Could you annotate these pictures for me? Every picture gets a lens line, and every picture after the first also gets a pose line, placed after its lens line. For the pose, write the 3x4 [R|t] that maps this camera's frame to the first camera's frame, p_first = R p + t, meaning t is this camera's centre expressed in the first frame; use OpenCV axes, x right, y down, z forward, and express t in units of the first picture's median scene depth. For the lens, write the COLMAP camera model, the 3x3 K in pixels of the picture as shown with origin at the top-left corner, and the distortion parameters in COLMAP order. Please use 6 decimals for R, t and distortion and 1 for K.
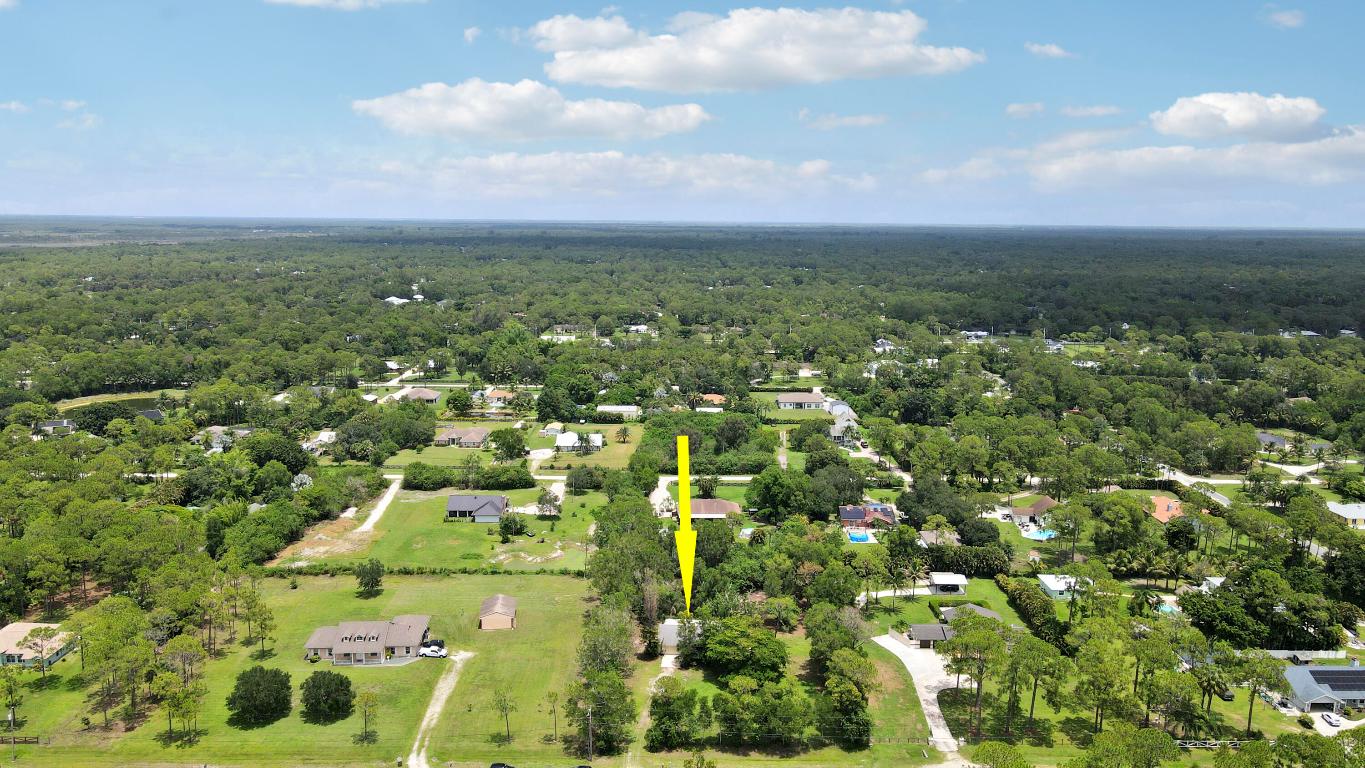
lens RADIAL K [[986.9, 0, 682.8], [0, 986.9, 386.9], [0, 0, 1]] dist [0.018520, -0.002771]
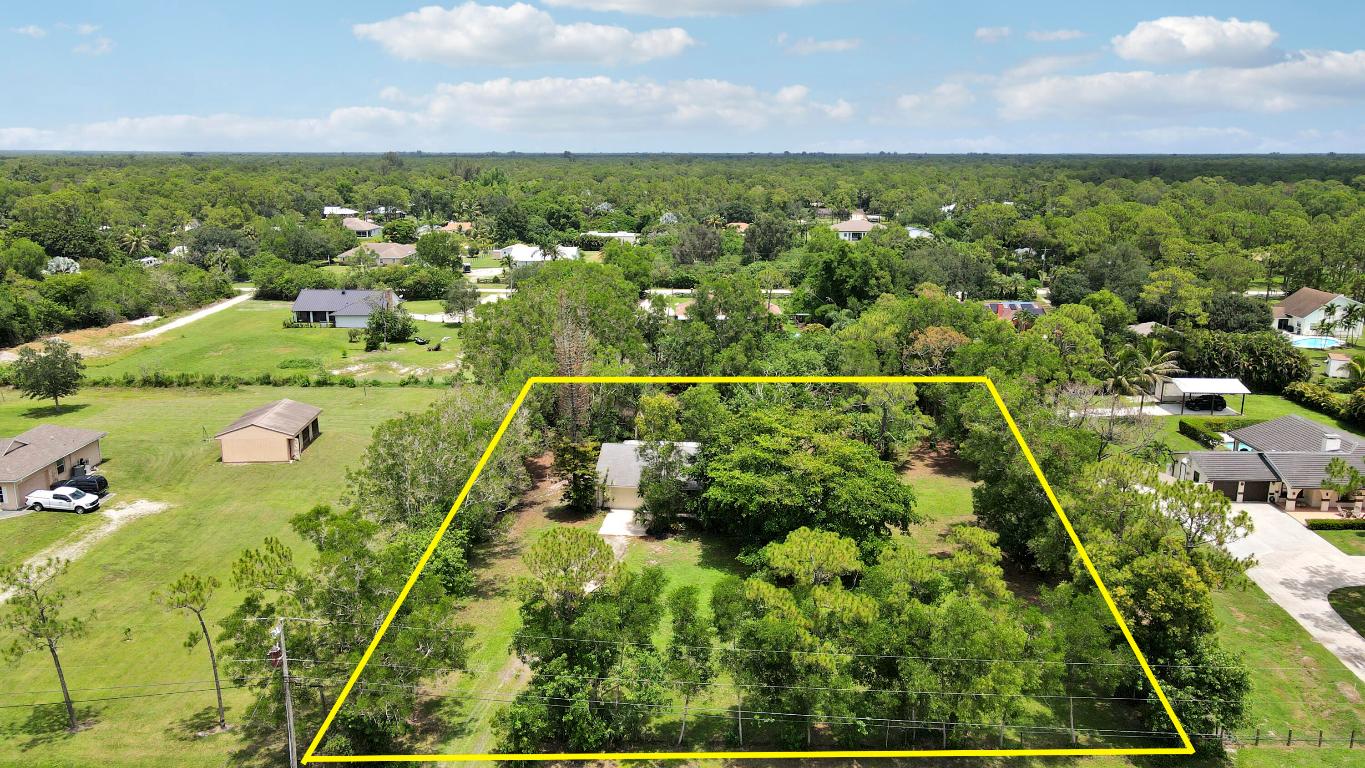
lens RADIAL K [[986.9, 0, 680.8], [0, 986.9, 379.6], [0, 0, 1]] dist [0.018520, -0.002771]
pose [[0.999434, -0.001541, -0.033596, 0.029762], [0.003448, 0.998381, 0.056773, 0.226544], [0.033455, -0.056857, 0.997822, 0.688030]]
